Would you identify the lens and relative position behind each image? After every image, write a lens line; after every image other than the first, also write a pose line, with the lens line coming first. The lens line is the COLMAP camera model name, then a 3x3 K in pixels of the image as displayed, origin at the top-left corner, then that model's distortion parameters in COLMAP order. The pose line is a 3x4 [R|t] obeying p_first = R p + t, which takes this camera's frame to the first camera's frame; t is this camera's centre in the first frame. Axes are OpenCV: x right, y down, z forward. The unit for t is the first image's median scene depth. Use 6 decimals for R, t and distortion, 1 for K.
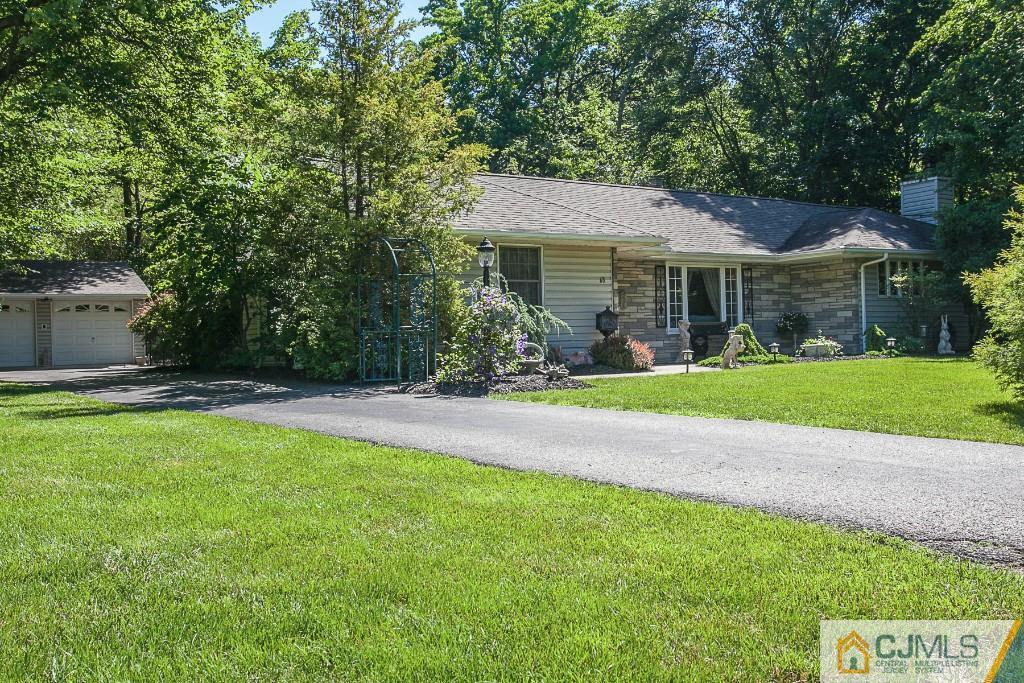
lens RADIAL K [[883.8, 0, 512.3], [0, 883.8, 342.3], [0, 0, 1]] dist [0.008951, 0.003164]
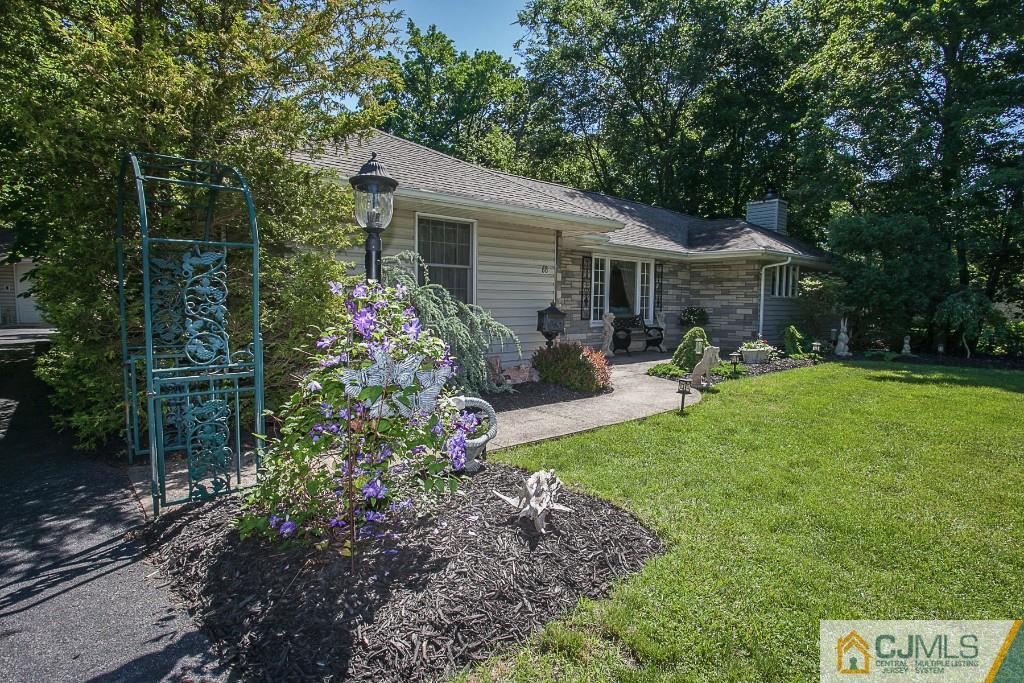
lens RADIAL K [[554.4, 0, 515.8], [0, 554.4, 340.4], [0, 0, 1]] dist [-0.047847, -0.000630]
pose [[0.987805, 0.029524, 0.152868, -0.001564], [-0.039326, 0.997332, 0.061495, -0.028217], [-0.150645, -0.066757, 0.986331, 0.393390]]
